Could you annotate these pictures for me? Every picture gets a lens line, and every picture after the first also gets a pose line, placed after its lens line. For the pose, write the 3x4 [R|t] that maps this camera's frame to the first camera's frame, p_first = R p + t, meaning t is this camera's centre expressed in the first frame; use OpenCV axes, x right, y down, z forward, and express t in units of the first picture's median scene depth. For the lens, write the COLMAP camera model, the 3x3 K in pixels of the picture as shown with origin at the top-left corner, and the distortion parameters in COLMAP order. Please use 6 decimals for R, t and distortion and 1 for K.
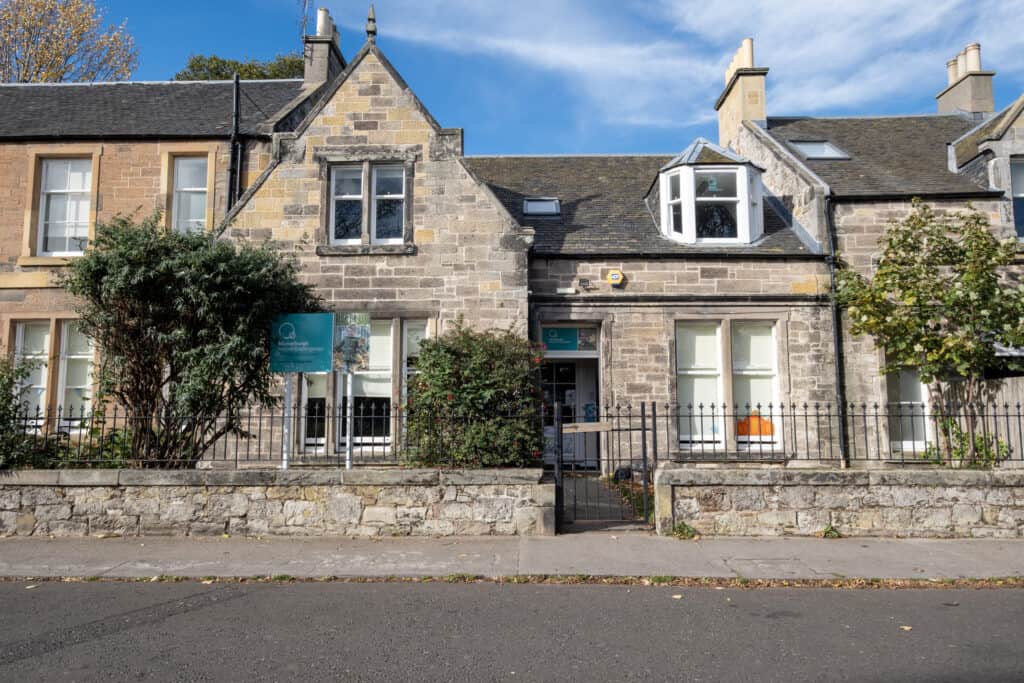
lens RADIAL K [[678.2, 0, 511.2], [0, 678.2, 342.1], [0, 0, 1]] dist [0.000556, -0.000002]
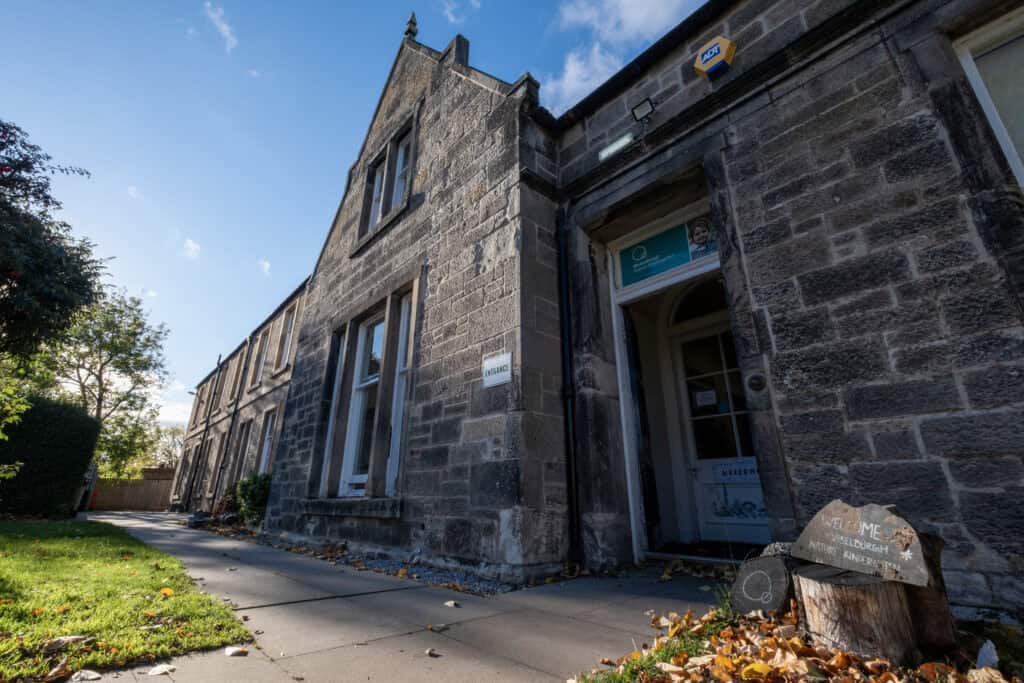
lens RADIAL K [[441.7, 0, 512.9], [0, 441.7, 340.5], [0, 0, 1]] dist [-0.003152, -0.000501]
pose [[0.695657, -0.246680, -0.674692, 0.209792], [0.070221, 0.958047, -0.277876, 0.138738], [0.714933, 0.145929, 0.683794, 0.761332]]
